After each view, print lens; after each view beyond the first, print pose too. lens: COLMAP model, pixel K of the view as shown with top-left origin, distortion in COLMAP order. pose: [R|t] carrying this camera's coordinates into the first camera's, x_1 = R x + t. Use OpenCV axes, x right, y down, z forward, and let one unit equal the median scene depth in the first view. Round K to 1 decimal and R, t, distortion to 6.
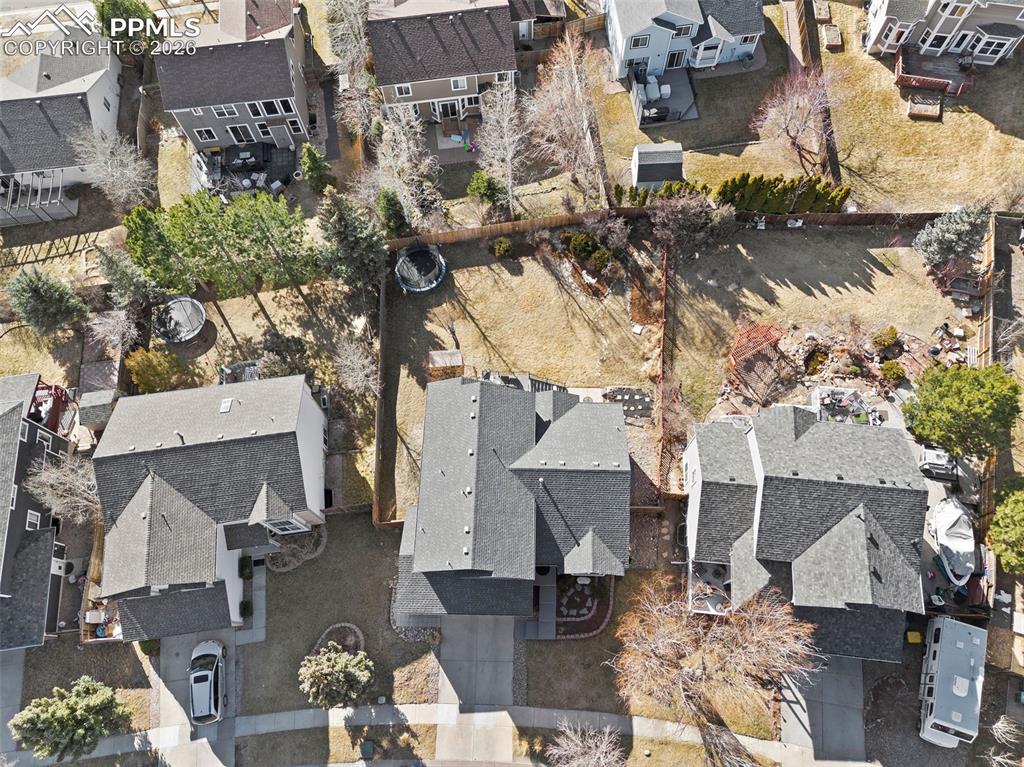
lens RADIAL K [[726.7, 0, 514.1], [0, 726.7, 385.7], [0, 0, 1]] dist [0.057108, -0.044065]
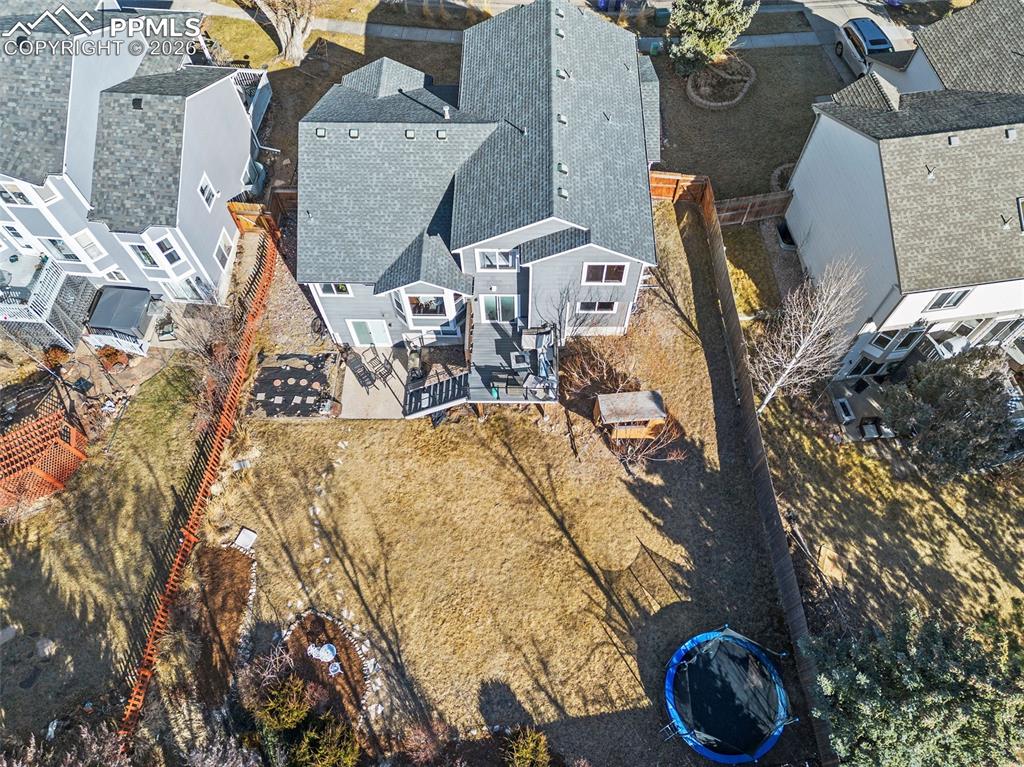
lens RADIAL K [[726.7, 0, 517.0], [0, 726.7, 387.4], [0, 0, 1]] dist [0.057108, -0.044065]
pose [[-0.999463, 0.024867, 0.021336, -0.023368], [0.001068, -0.626082, 0.779757, -0.389390], [0.032749, 0.779361, 0.625719, 0.613044]]
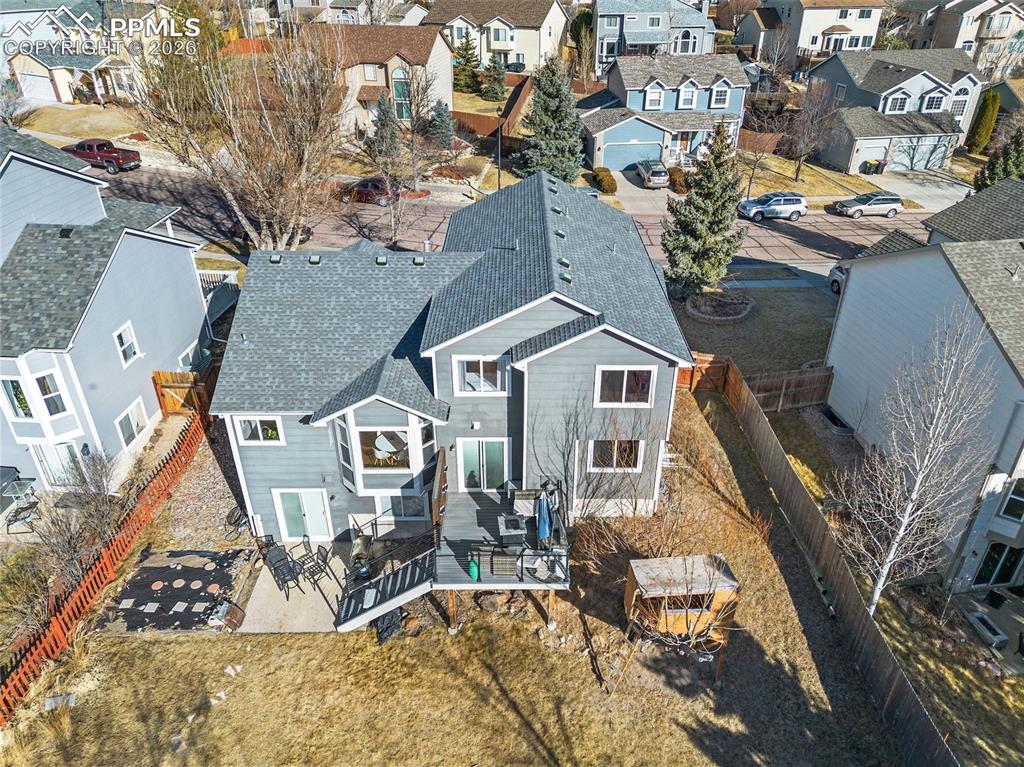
lens RADIAL K [[726.7, 0, 516.3], [0, 726.7, 376.6], [0, 0, 1]] dist [0.057108, -0.044065]
pose [[-0.999454, 0.031263, -0.010706, -0.016213], [-0.014888, -0.136748, 0.990494, -0.325058], [0.029502, 0.990112, 0.137139, 0.789417]]
